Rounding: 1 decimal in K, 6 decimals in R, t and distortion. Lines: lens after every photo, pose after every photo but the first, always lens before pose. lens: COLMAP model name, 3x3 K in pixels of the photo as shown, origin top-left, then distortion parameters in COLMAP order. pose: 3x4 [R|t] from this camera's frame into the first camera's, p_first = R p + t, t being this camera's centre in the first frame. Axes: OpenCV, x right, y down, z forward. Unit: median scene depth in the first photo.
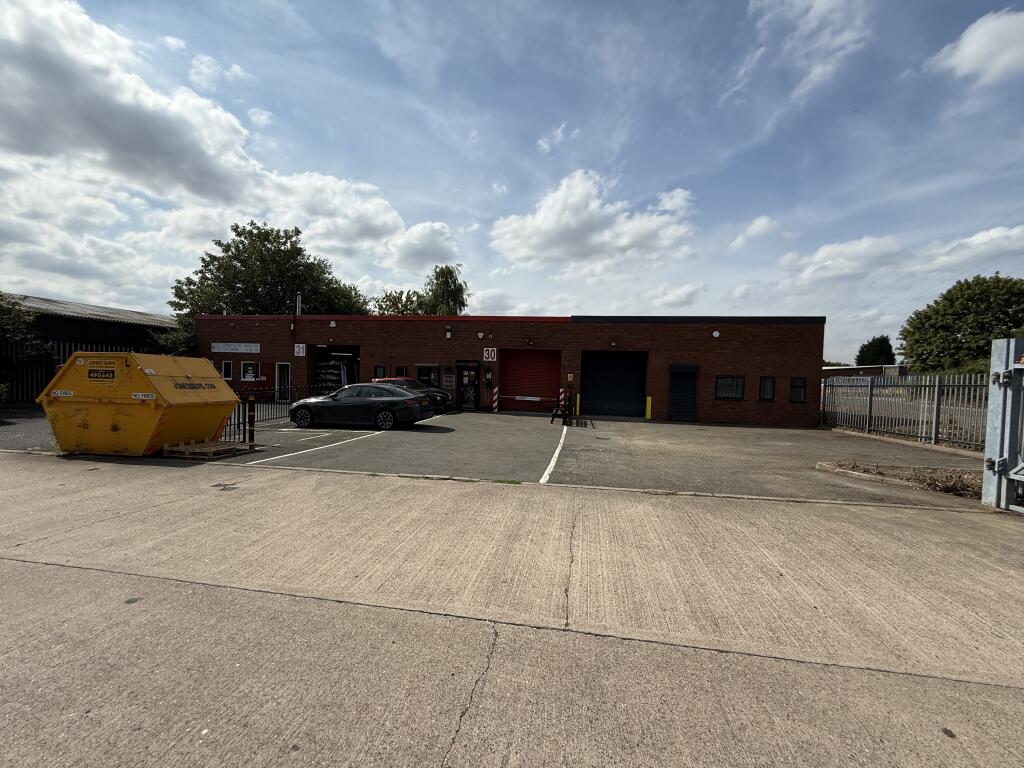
lens RADIAL K [[408.2, 0, 508.8], [0, 408.2, 386.9], [0, 0, 1]] dist [-0.000721, 0.000186]
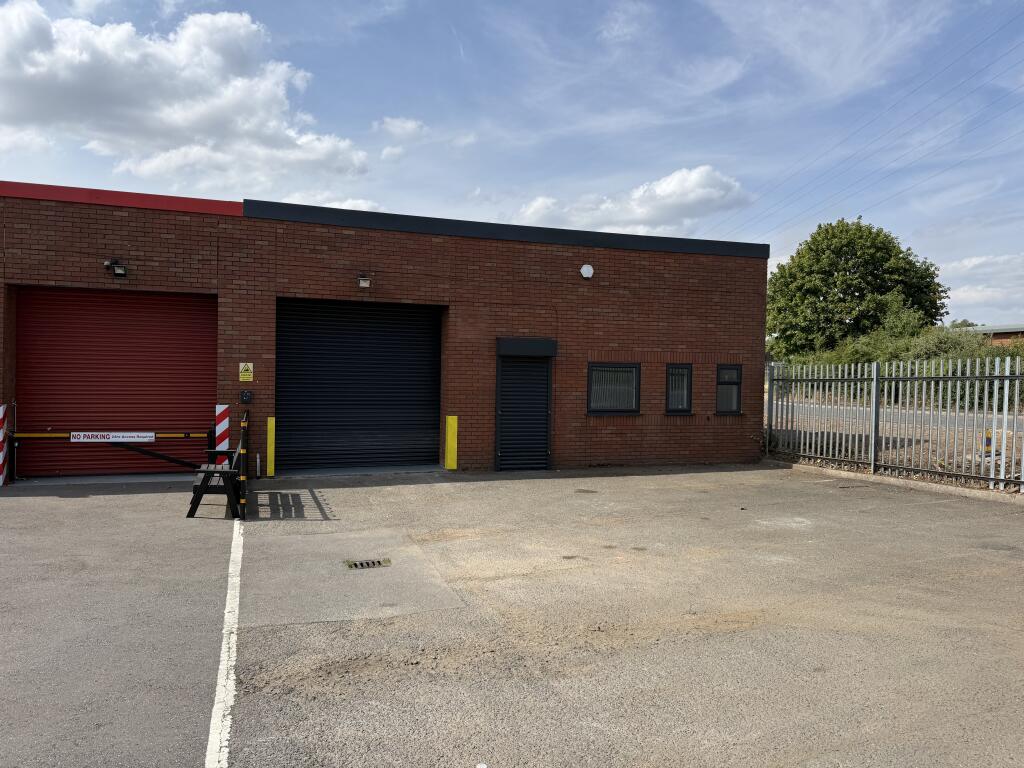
lens RADIAL K [[719.3, 0, 512.0], [0, 719.3, 384.0], [0, 0, 1]] dist [0.071565, -0.096400]
pose [[0.868638, -0.024152, 0.494858, 0.038875], [0.027053, 0.999633, 0.001301, -0.007513], [-0.494708, 0.012258, 0.868973, 0.336248]]
